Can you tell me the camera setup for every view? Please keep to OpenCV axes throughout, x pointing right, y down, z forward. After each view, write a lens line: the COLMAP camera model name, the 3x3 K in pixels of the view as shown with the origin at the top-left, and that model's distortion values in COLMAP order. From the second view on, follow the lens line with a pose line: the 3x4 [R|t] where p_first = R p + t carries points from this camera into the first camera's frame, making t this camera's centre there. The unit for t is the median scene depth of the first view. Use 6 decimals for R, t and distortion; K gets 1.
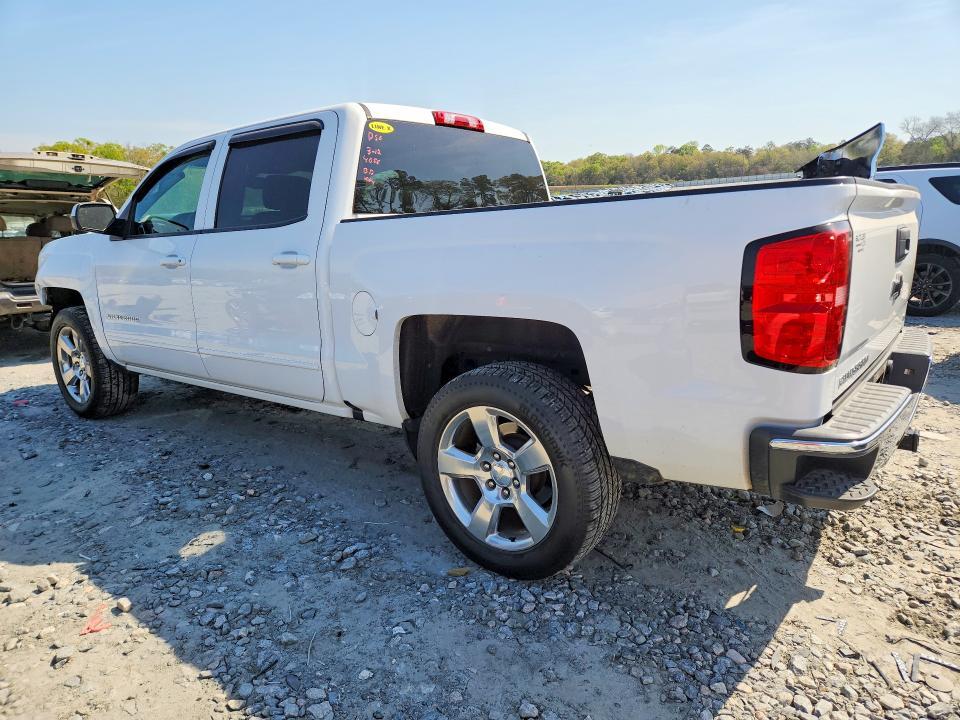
lens RADIAL K [[672.6, 0, 480.0], [0, 672.6, 360.0], [0, 0, 1]] dist [0.008517, 0.000391]
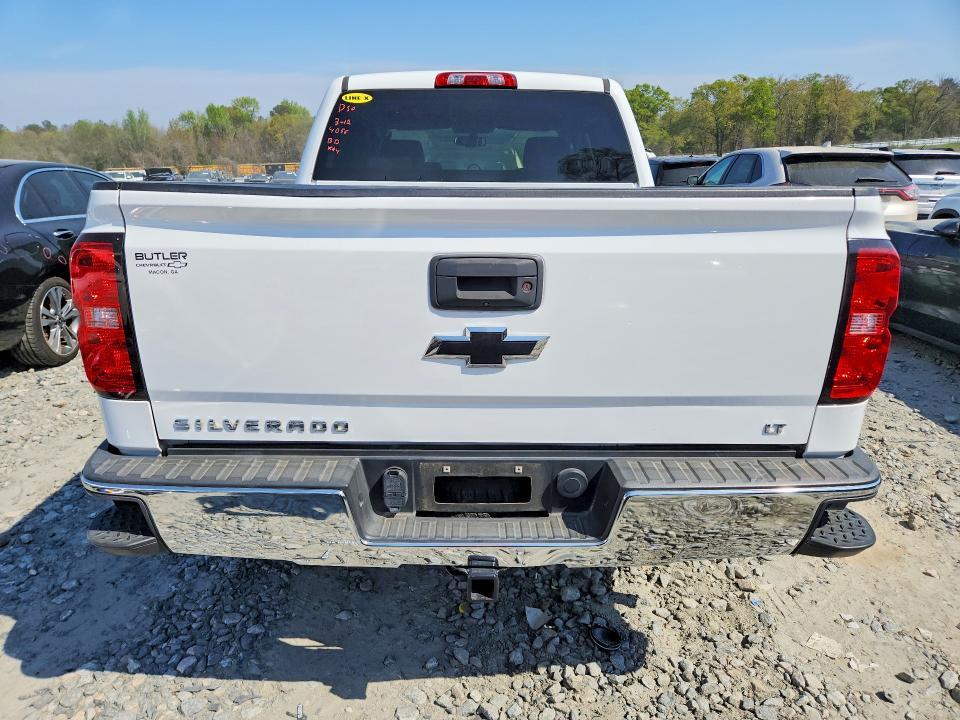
lens RADIAL K [[672.6, 0, 480.0], [0, 672.6, 360.0], [0, 0, 1]] dist [0.008517, 0.000391]
pose [[0.597261, 0.250995, -0.761761, 0.878575], [-0.178184, 0.967561, 0.179099, -0.166028], [0.782003, 0.028765, 0.622610, 0.489160]]
